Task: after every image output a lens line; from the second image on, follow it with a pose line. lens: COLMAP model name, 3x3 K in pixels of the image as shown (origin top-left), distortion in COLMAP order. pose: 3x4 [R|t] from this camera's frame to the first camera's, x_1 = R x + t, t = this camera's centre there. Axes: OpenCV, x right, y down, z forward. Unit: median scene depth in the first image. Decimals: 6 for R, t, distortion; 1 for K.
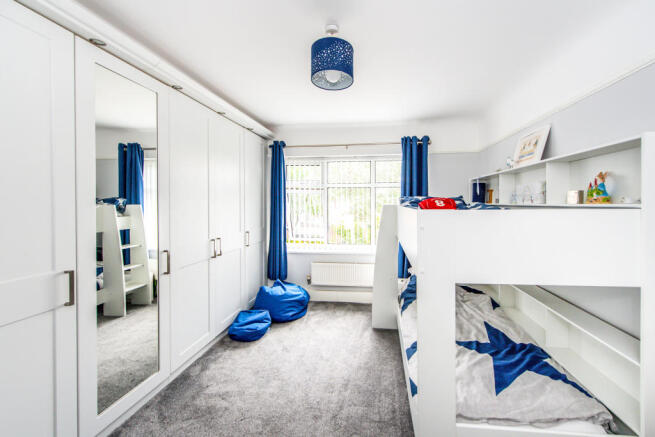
lens RADIAL K [[258.0, 0, 327.6], [0, 258.0, 207.4], [0, 0, 1]] dist [0.001187, 0.000031]
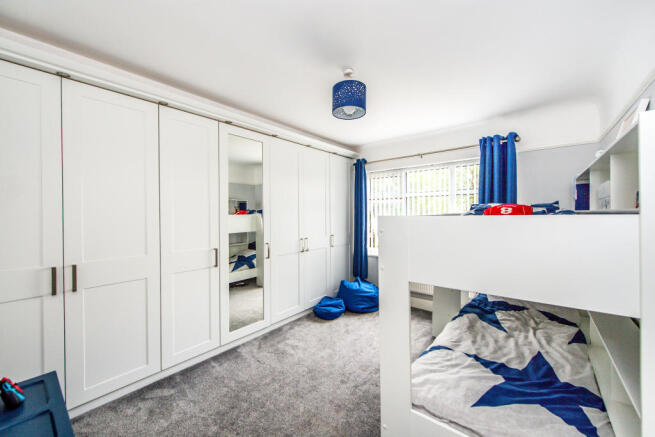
lens RADIAL K [[265.6, 0, 338.2], [0, 265.6, 218.3], [0, 0, 1]] dist [-0.001144, -0.000547]
pose [[0.831692, 0.004876, -0.555217, 0.496271], [-0.004324, 0.999988, 0.002304, 0.010698], [0.555221, 0.000484, 0.831703, -0.068987]]
